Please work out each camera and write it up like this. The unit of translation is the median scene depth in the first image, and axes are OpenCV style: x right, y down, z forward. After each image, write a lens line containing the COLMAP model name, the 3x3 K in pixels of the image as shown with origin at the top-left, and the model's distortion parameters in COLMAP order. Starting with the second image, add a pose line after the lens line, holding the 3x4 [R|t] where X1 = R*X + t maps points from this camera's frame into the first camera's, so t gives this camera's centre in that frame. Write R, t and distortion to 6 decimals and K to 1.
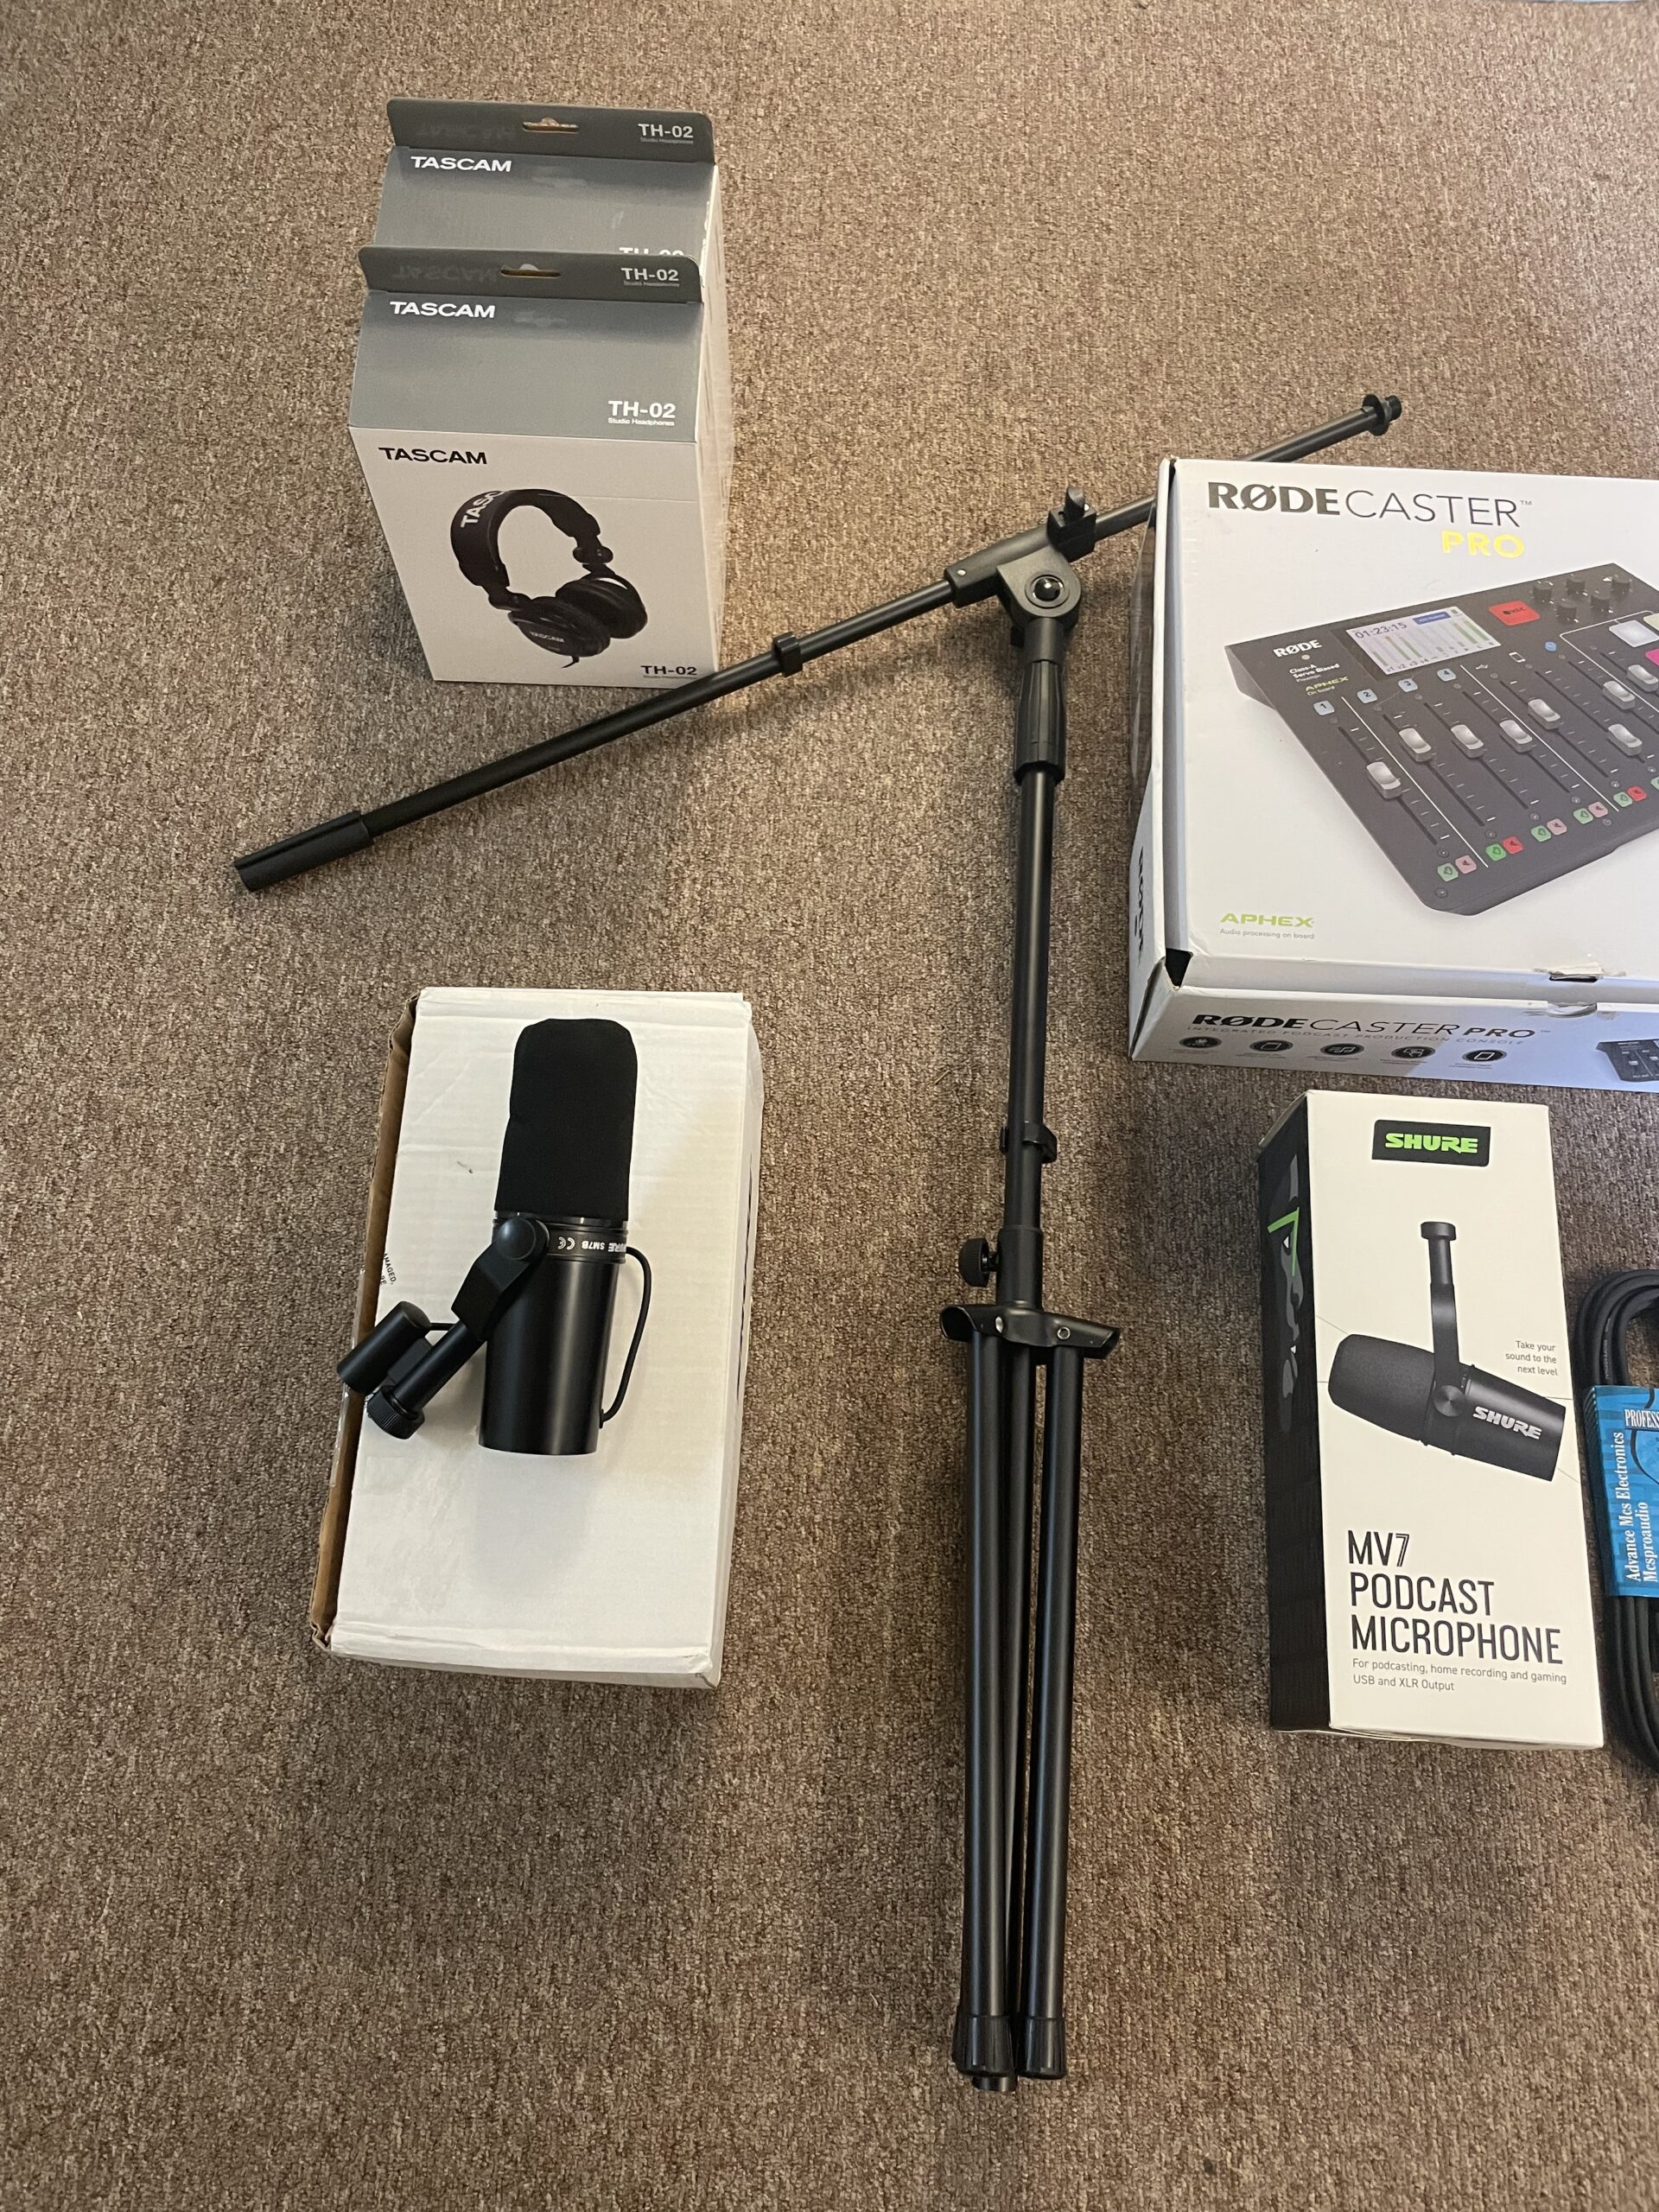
lens RADIAL K [[1690.7, 0, 848.9], [0, 1690.7, 1113.3], [0, 0, 1]] dist [0.076162, -0.115546]
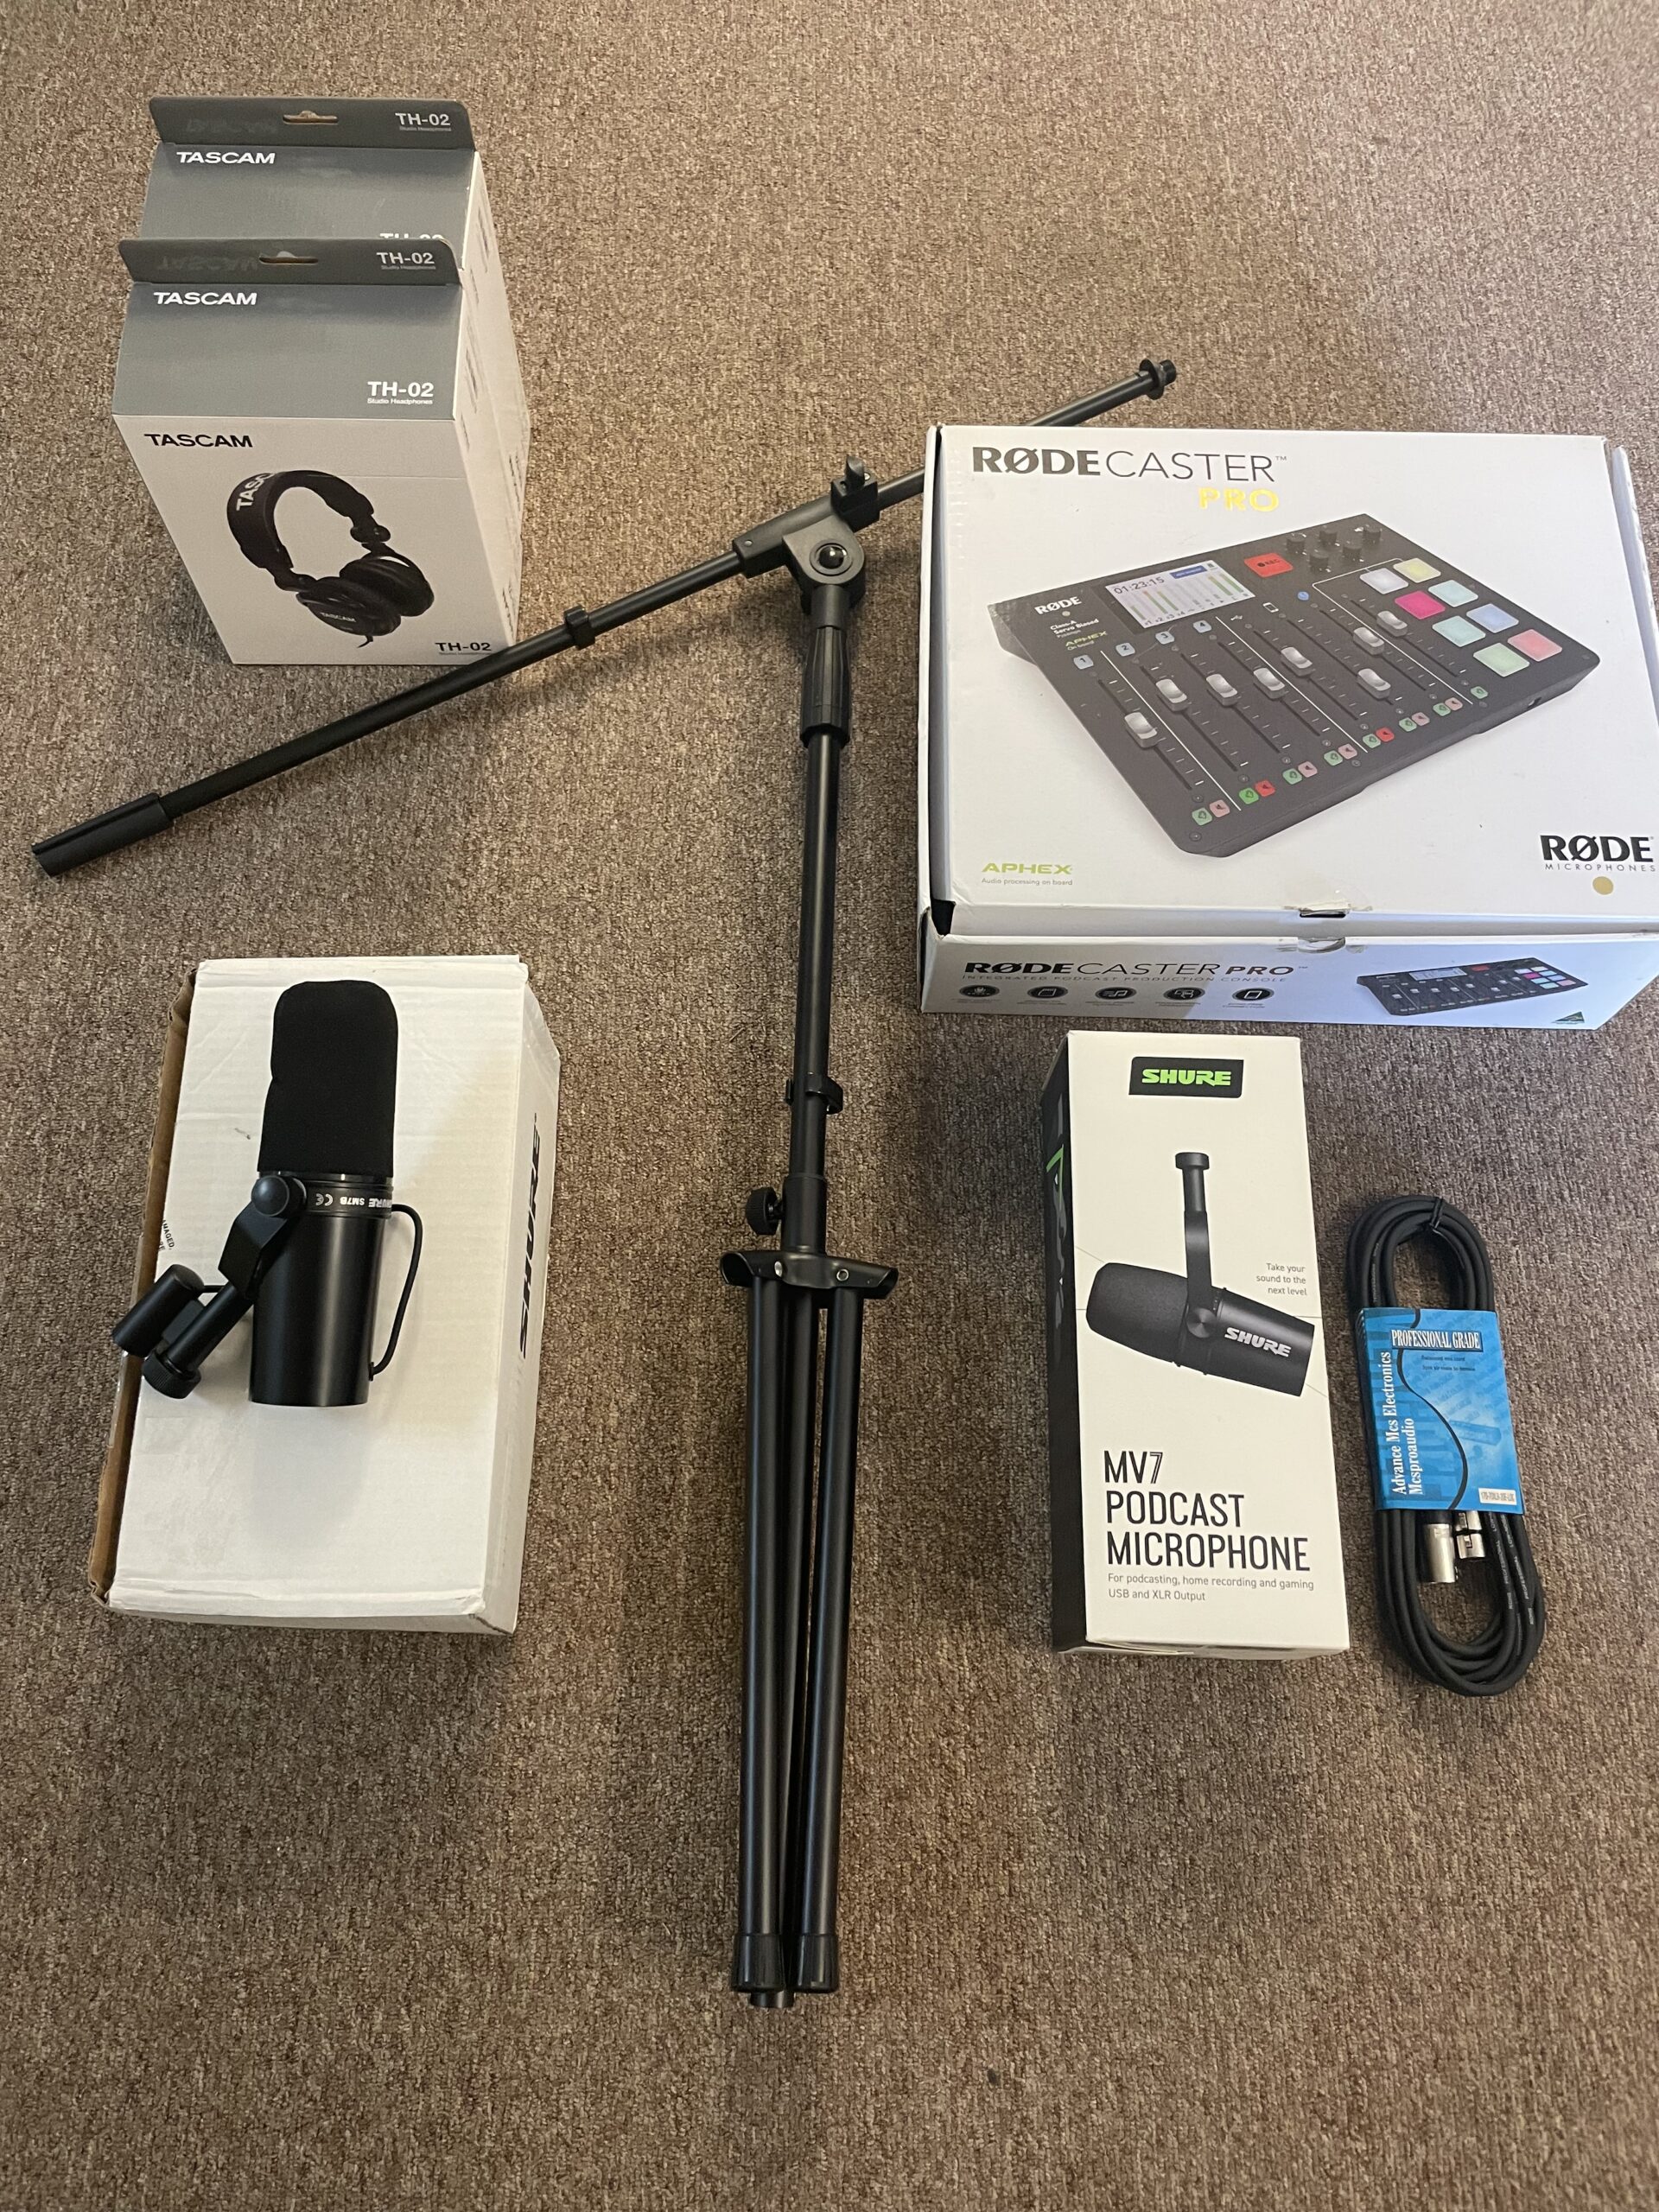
lens RADIAL K [[1690.7, 0, 822.0], [0, 1690.7, 1096.5], [0, 0, 1]] dist [0.076162, -0.115546]
pose [[0.999275, -0.035193, 0.014498, 0.106262], [0.035268, 0.999366, -0.004913, 0.026731], [-0.014316, 0.005421, 0.999883, -0.027446]]
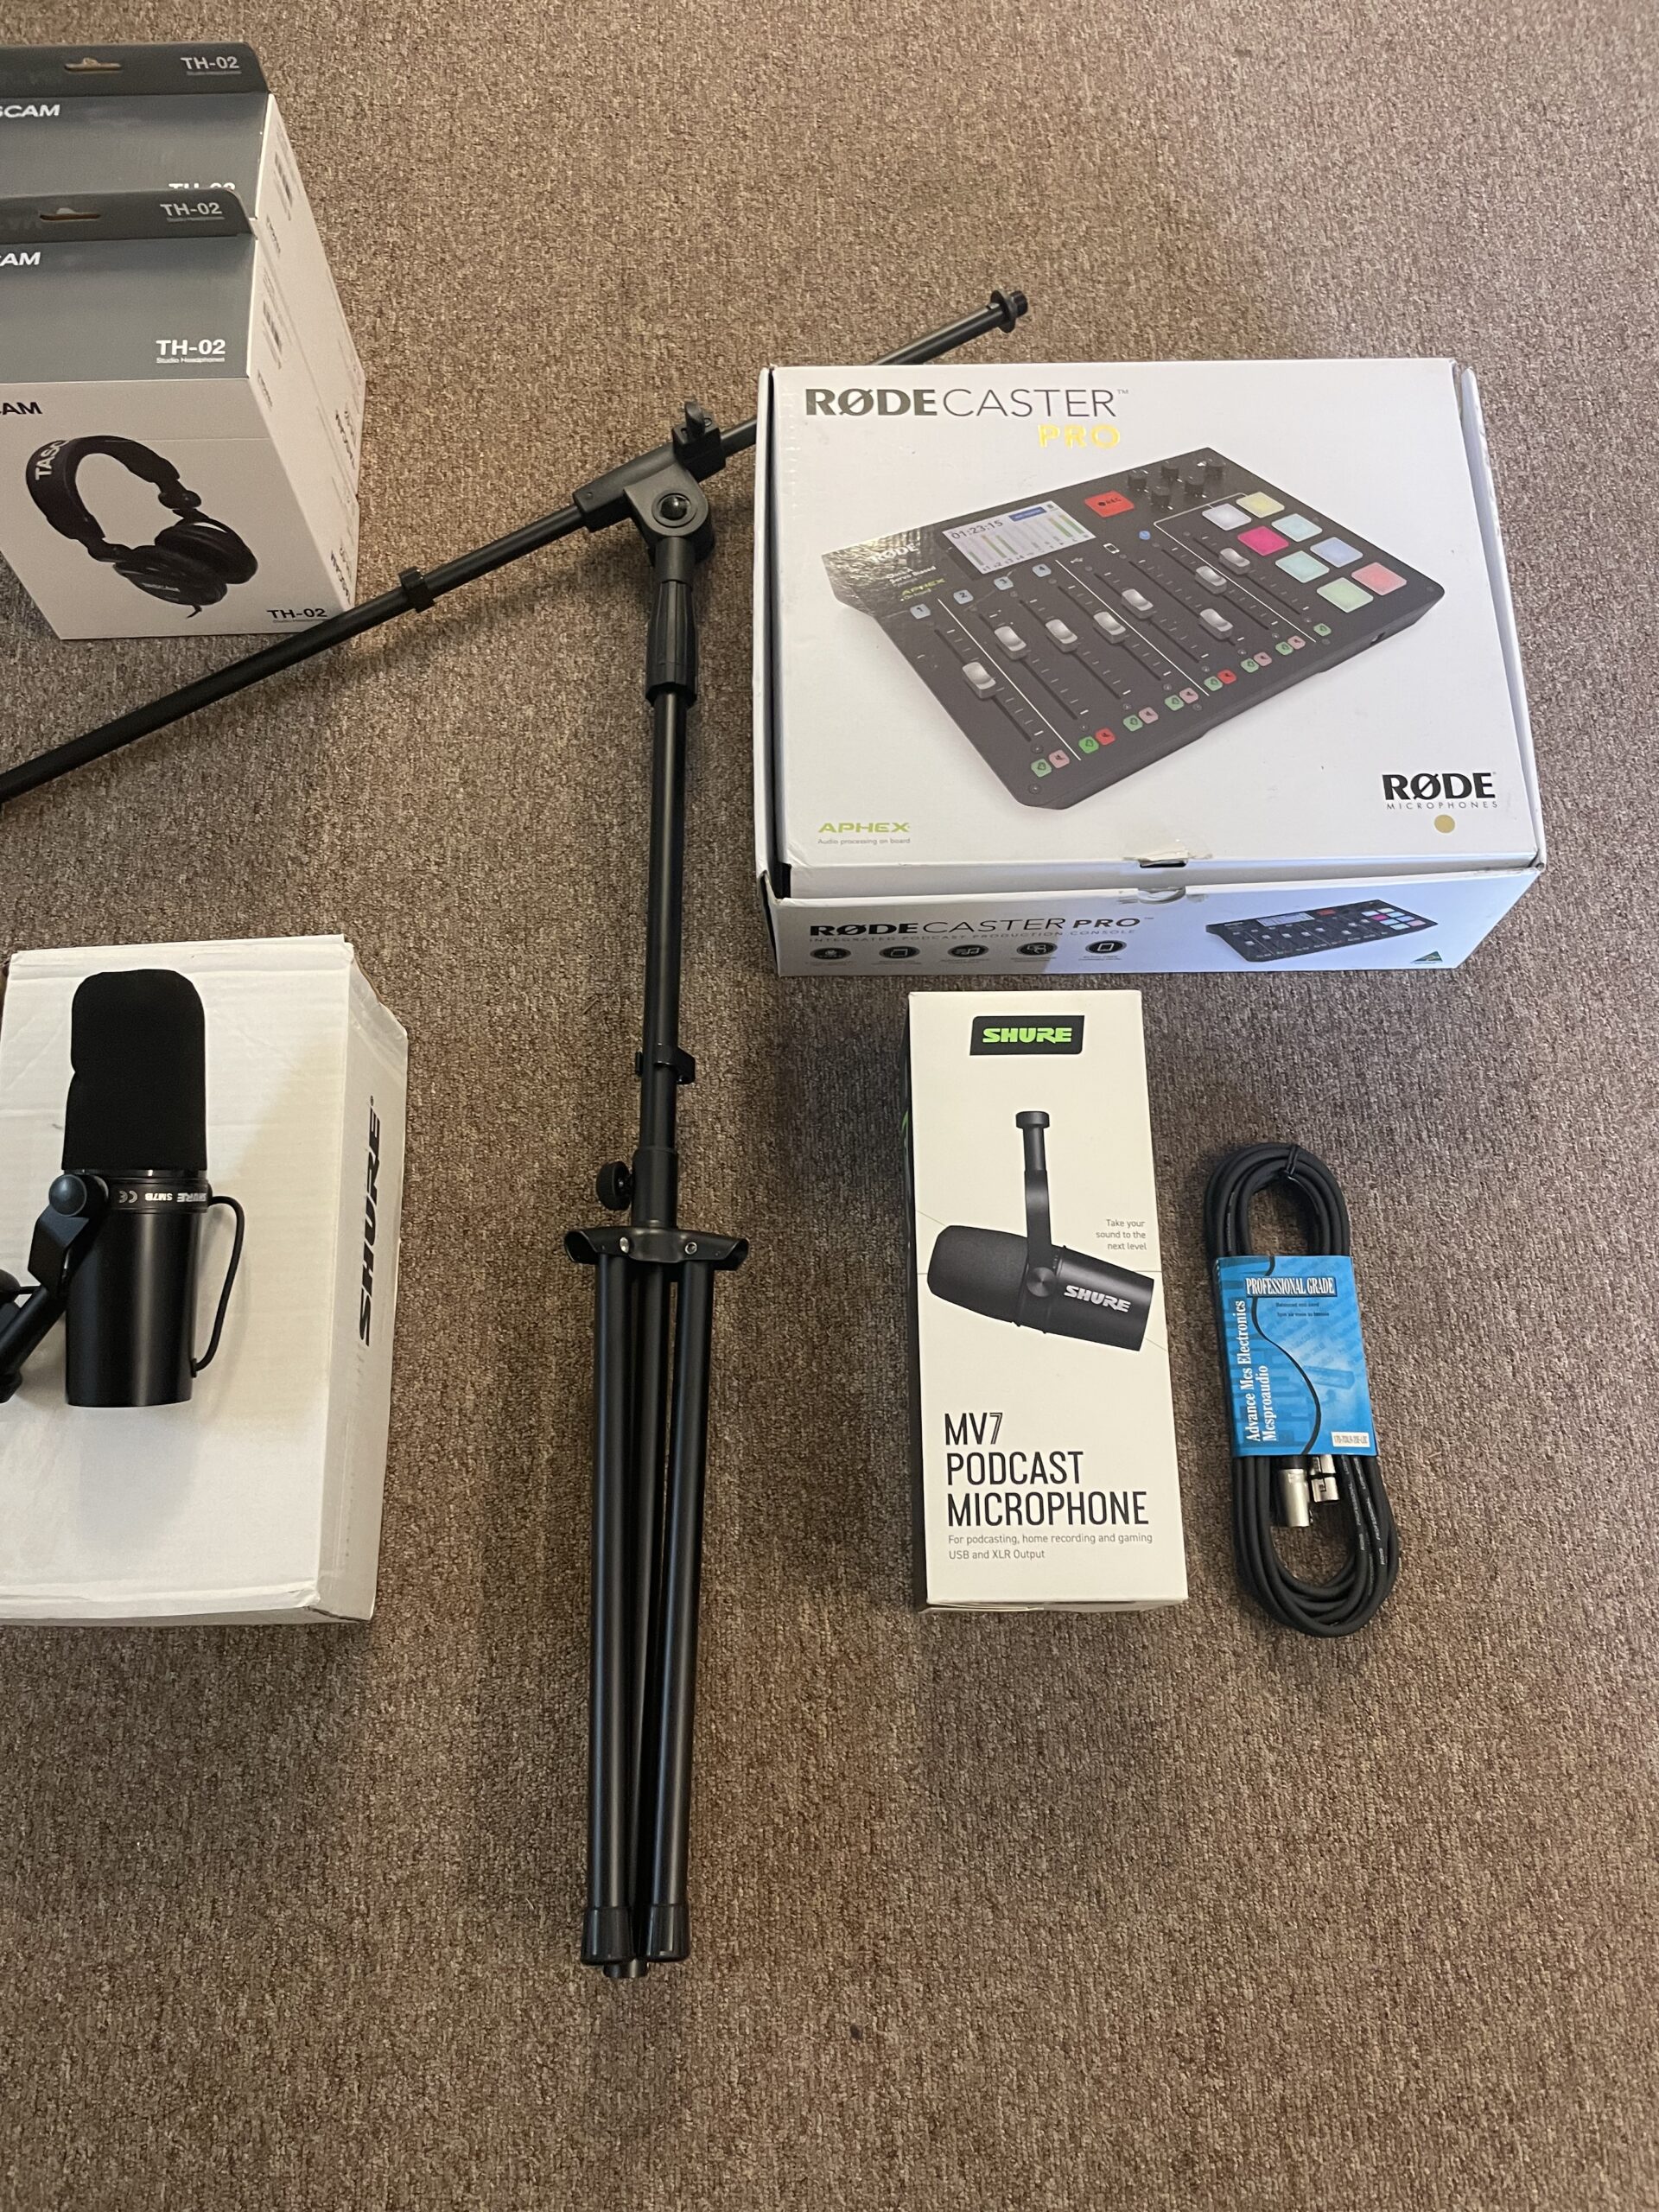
lens RADIAL K [[1690.7, 0, 849.9], [0, 1690.7, 1125.5], [0, 0, 1]] dist [0.076162, -0.115546]
pose [[0.996671, -0.074914, 0.032178, 0.200543], [0.073515, 0.996382, 0.042645, 0.020705], [-0.035256, -0.040137, 0.998572, -0.015164]]
